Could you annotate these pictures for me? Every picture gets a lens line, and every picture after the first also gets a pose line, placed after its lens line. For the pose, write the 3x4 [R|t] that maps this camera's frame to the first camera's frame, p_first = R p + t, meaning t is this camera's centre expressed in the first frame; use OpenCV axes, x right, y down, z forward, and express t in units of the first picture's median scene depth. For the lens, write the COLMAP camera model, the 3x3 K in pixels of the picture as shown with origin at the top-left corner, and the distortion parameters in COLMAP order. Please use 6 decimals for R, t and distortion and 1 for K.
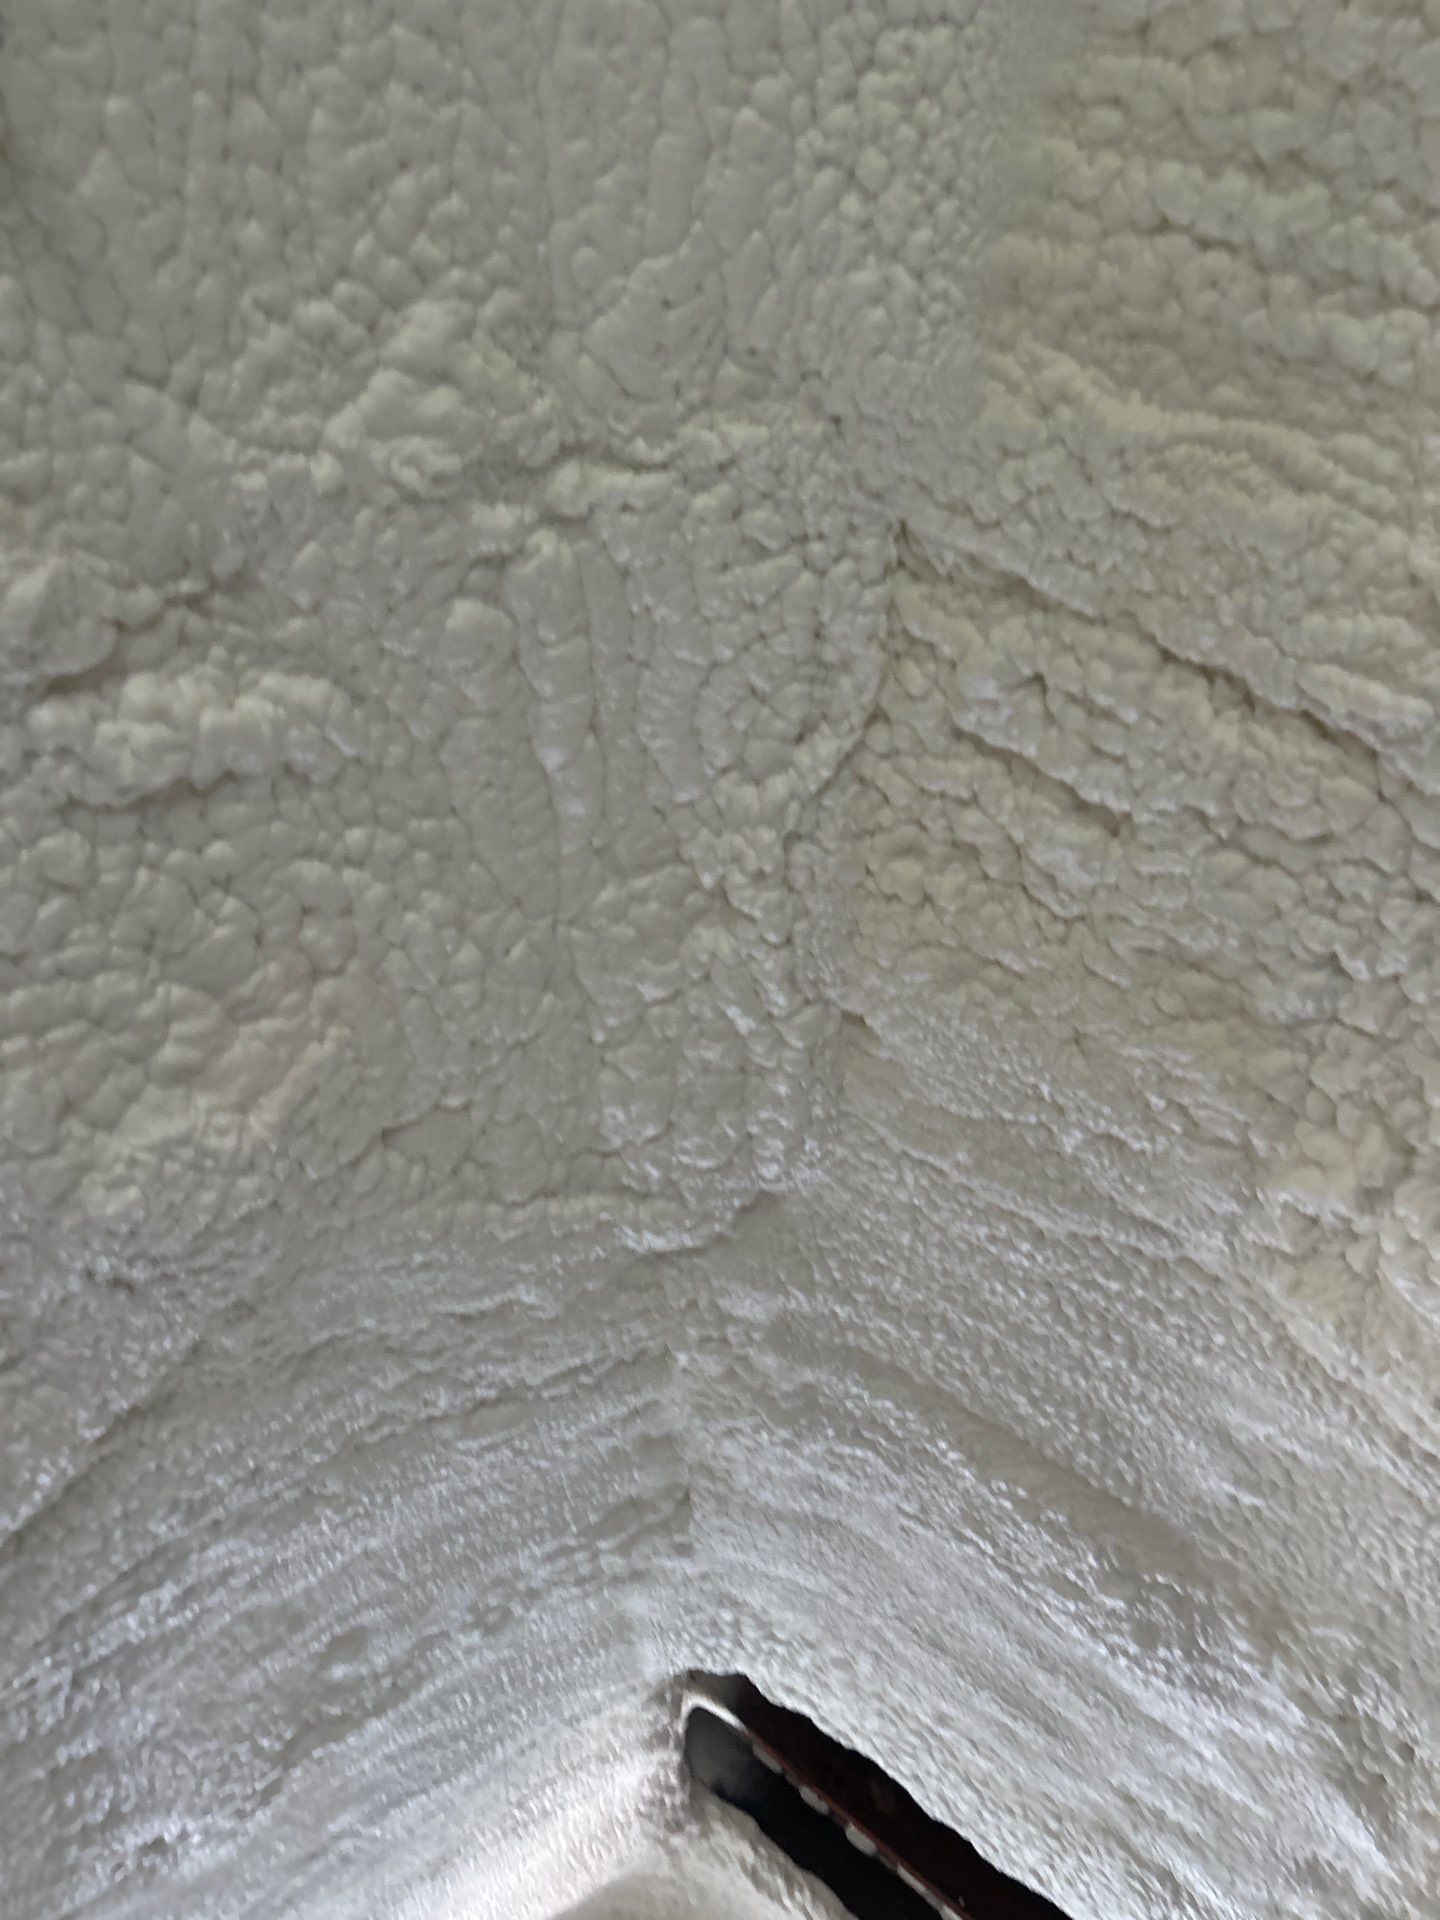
lens RADIAL K [[1449.3, 0, 735.0], [0, 1449.3, 959.0], [0, 0, 1]] dist [0.055915, -0.065059]
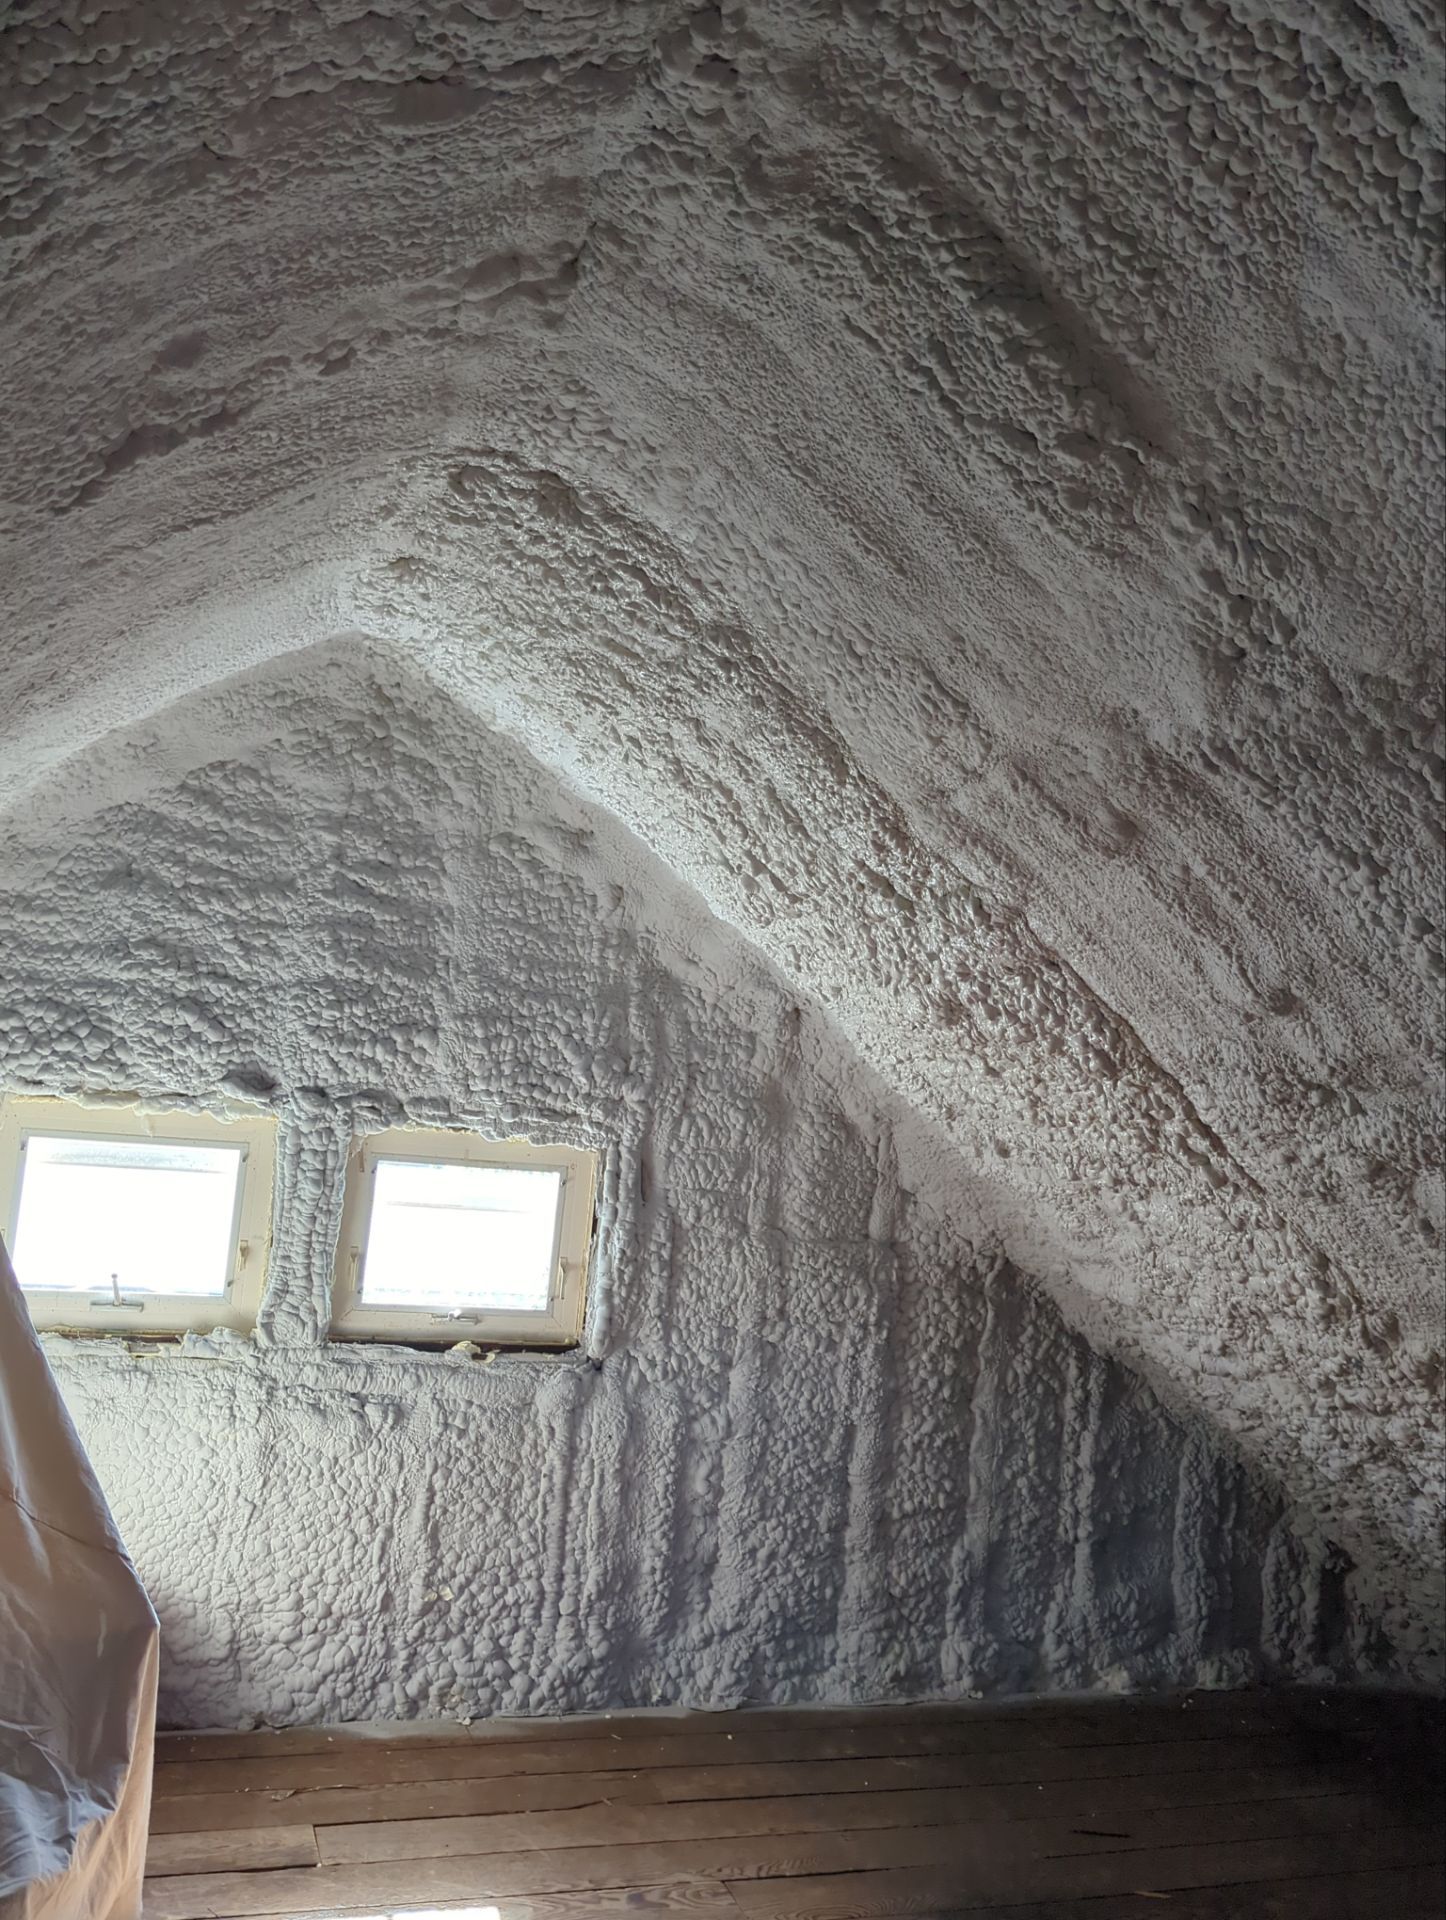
lens RADIAL K [[1568.0, 0, 737.9], [0, 1568.0, 969.3], [0, 0, 1]] dist [0.071011, -0.075427]
pose [[0.958523, 0.083606, 0.272477, -0.179749], [-0.245929, 0.725817, 0.642424, 0.057506], [-0.144058, -0.682788, 0.716273, 0.046230]]
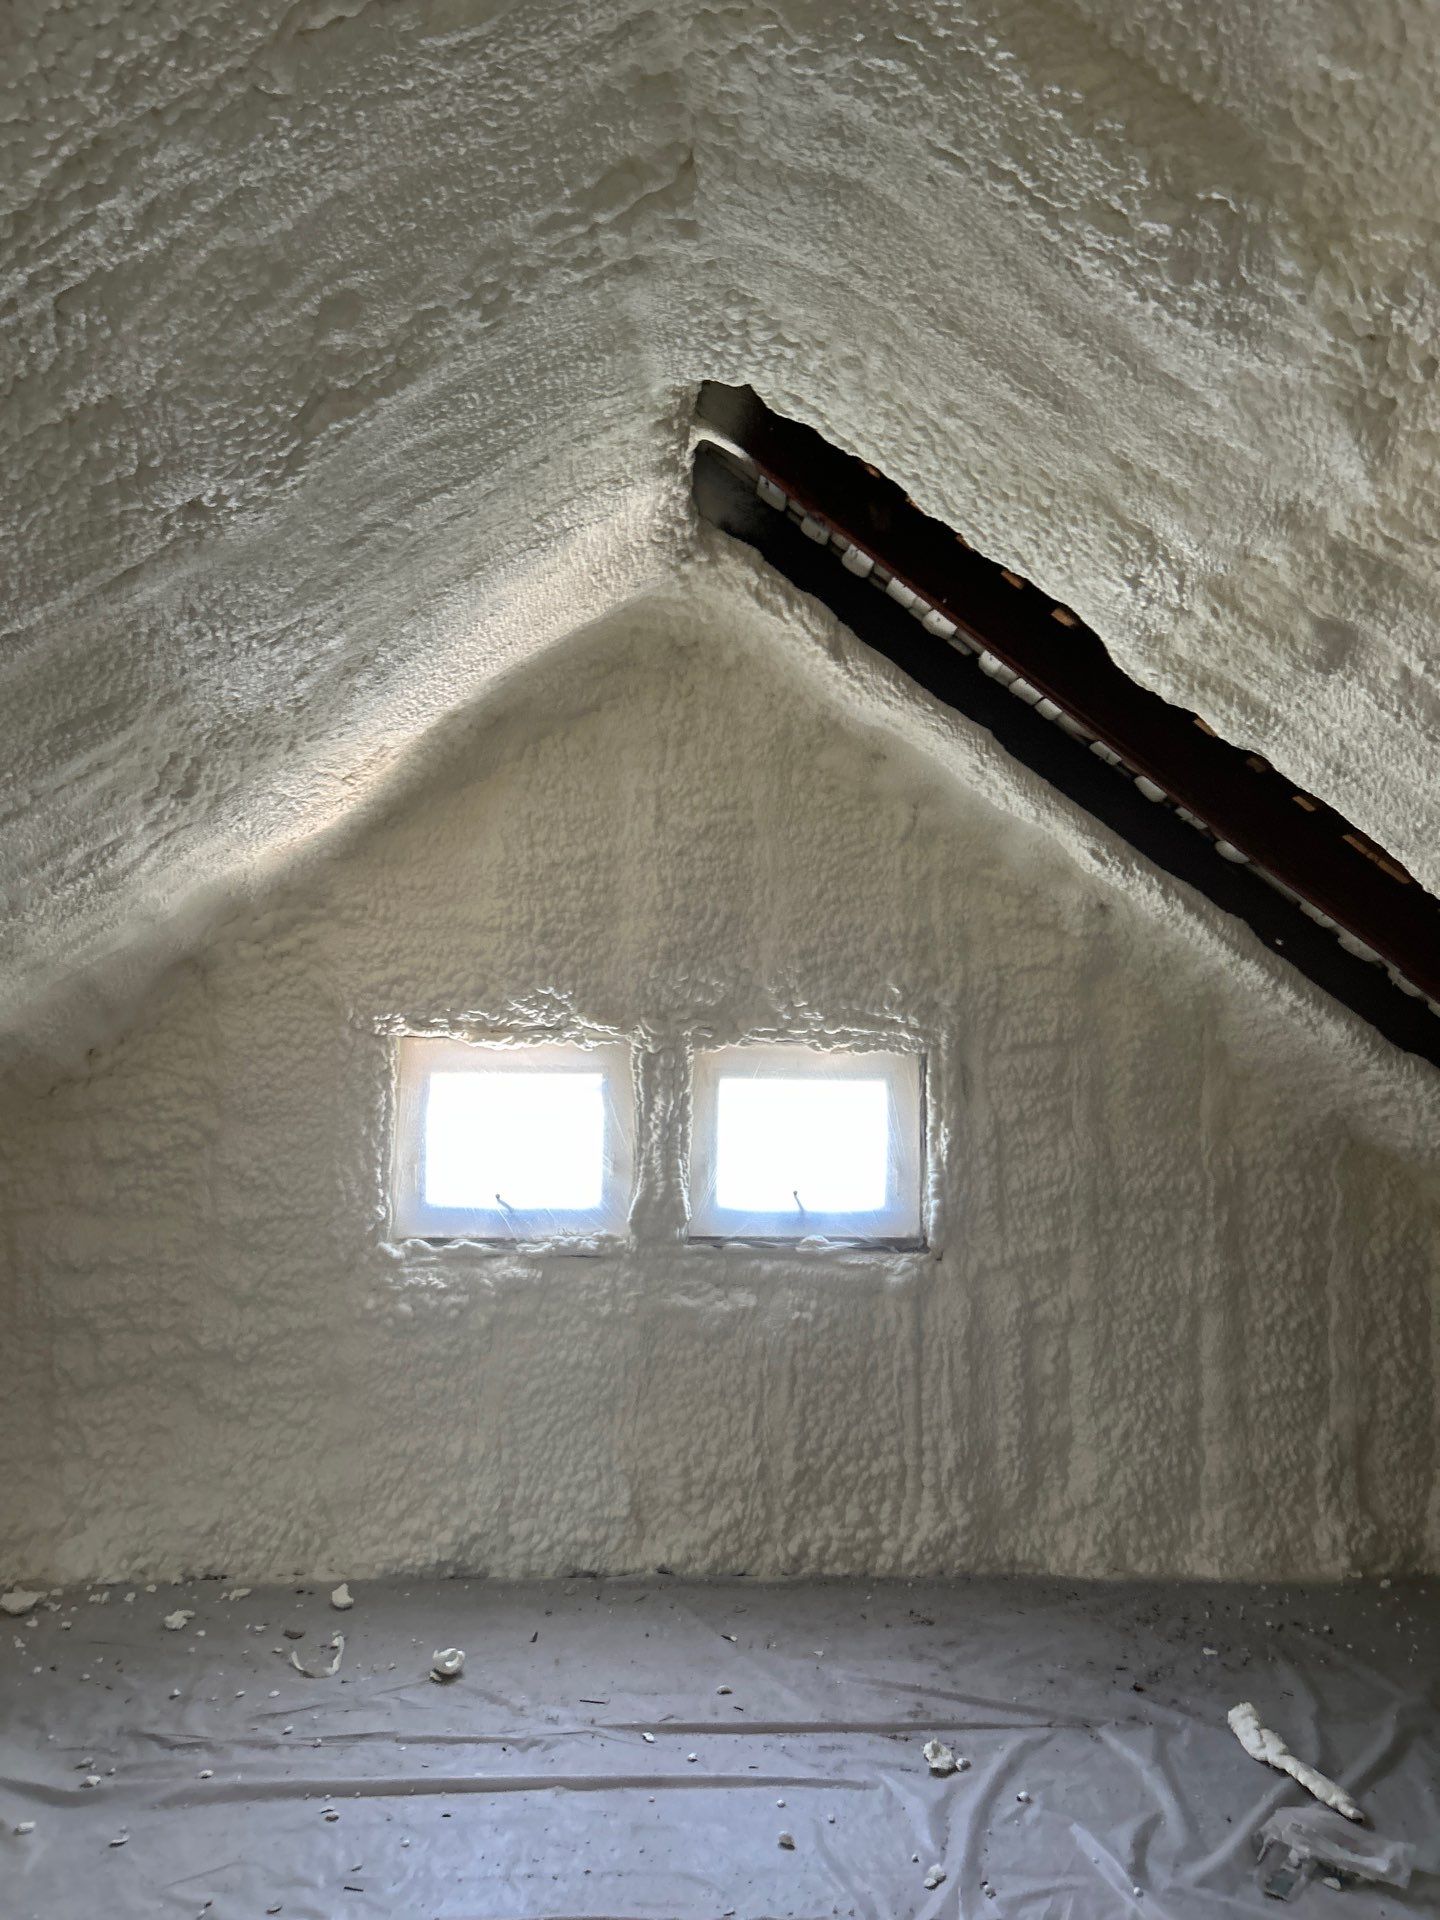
lens RADIAL K [[1449.3, 0, 743.8], [0, 1449.3, 966.2], [0, 0, 1]] dist [0.055915, -0.065059]
pose [[0.999947, -0.009065, 0.004903, -0.010088], [0.003171, 0.723302, 0.690524, 0.118709], [-0.009806, -0.690472, 0.723293, 0.009203]]
